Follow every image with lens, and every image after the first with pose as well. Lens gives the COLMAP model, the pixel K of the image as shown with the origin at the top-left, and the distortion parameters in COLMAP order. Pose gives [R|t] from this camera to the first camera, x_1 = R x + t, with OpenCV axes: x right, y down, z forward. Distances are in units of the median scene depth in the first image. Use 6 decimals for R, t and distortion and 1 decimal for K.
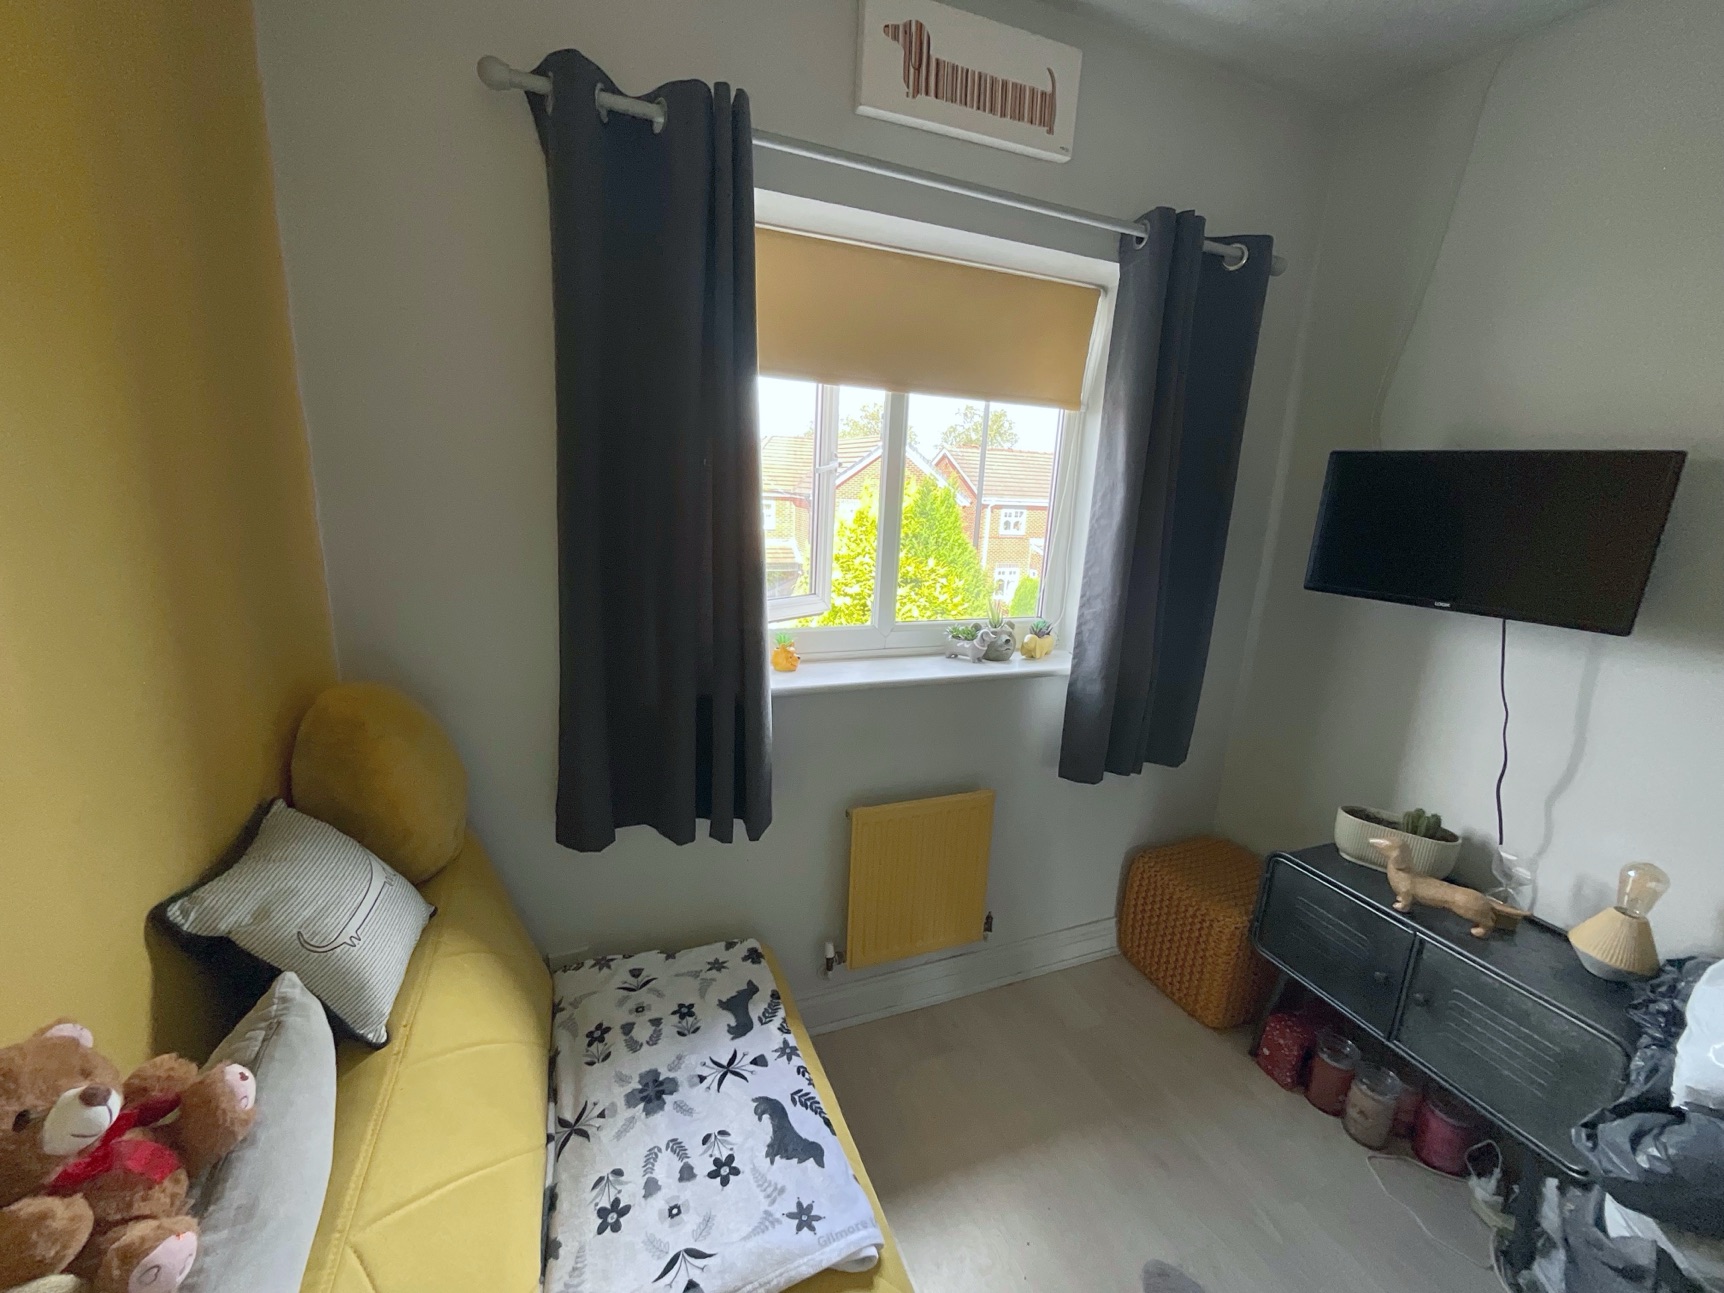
lens RADIAL K [[699.4, 0, 859.0], [0, 699.4, 641.4], [0, 0, 1]] dist [-0.003185, 0.000786]
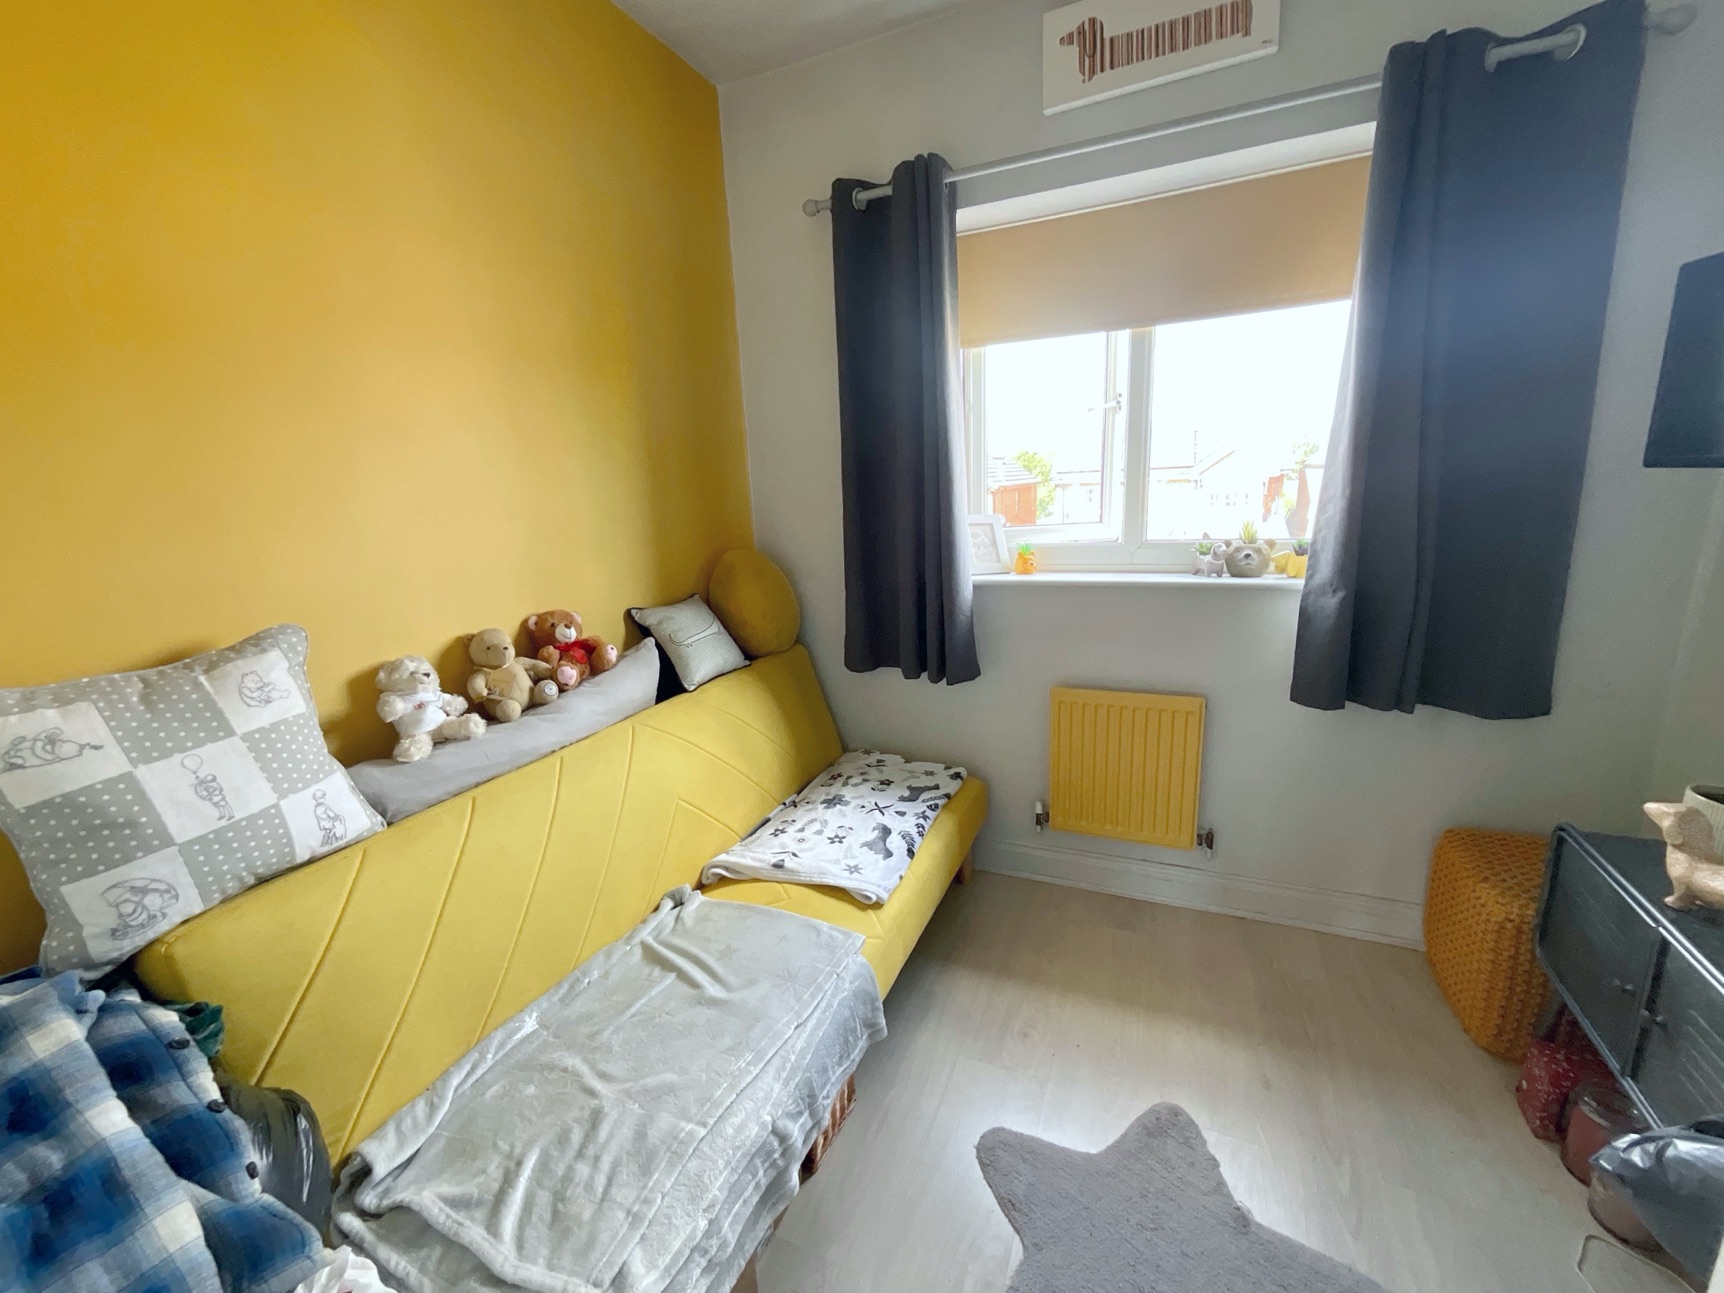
lens RADIAL K [[699.4, 0, 866.5], [0, 699.4, 643.9], [0, 0, 1]] dist [-0.003185, 0.000786]
pose [[0.688535, 0.082807, -0.720459, 0.764904], [-0.084650, 0.995845, 0.033560, 0.184235], [0.720245, 0.037880, 0.692685, -0.078291]]
